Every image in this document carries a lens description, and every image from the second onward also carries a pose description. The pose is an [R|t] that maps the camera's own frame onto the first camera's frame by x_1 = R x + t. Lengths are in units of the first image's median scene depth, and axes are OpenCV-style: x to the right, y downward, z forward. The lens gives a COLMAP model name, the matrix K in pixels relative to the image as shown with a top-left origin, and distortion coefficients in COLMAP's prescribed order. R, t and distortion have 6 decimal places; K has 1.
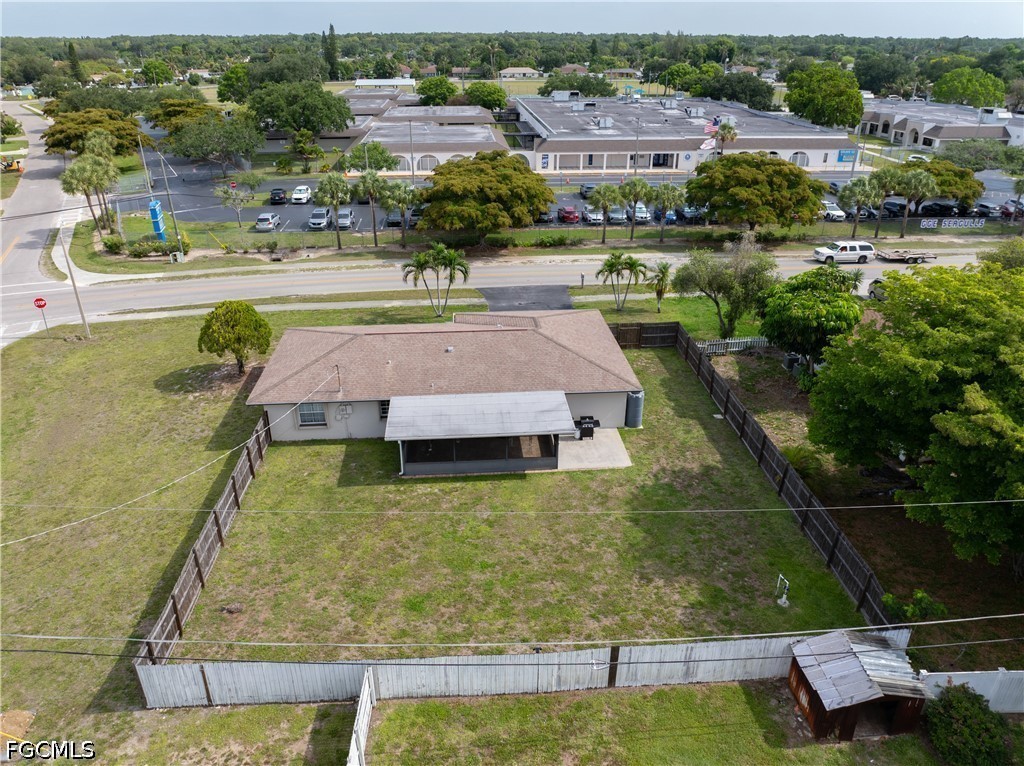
lens RADIAL K [[718.6, 0, 512.0], [0, 718.6, 383.0], [0, 0, 1]] dist [-0.049003, 0.009128]
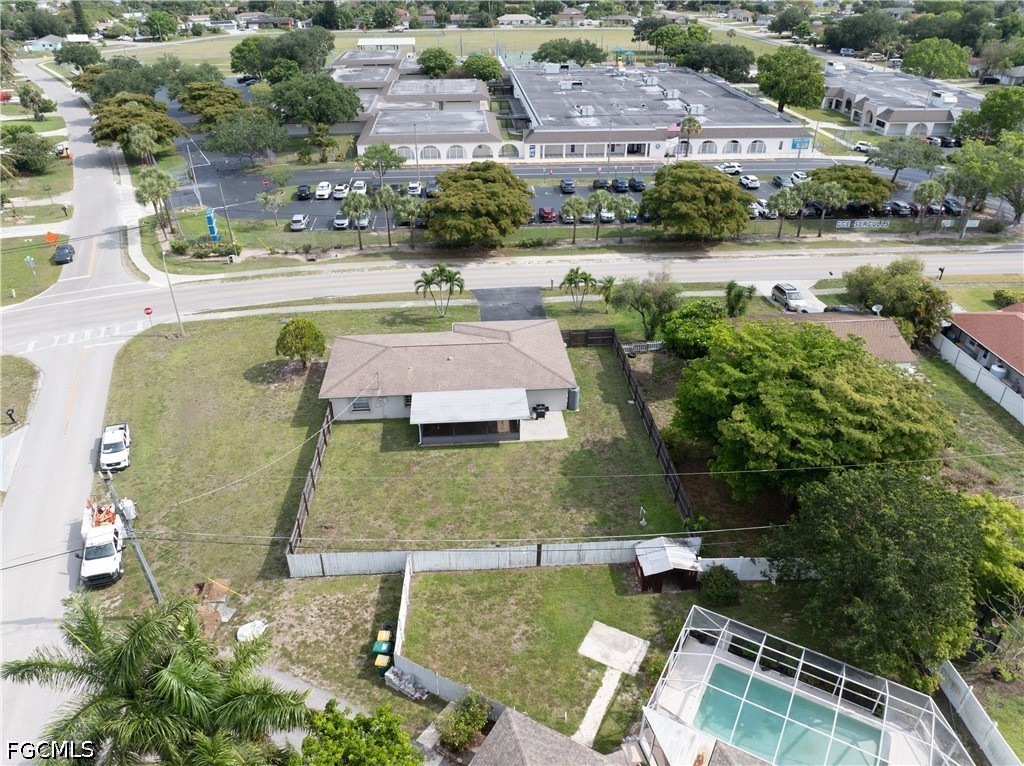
lens RADIAL K [[718.6, 0, 512.0], [0, 718.6, 383.0], [0, 0, 1]] dist [-0.049003, 0.009128]
pose [[0.999999, -0.000271, -0.001503, 0.025478], [0.000409, 0.995726, 0.092352, -0.077326], [0.001471, -0.092352, 0.995725, -0.284992]]
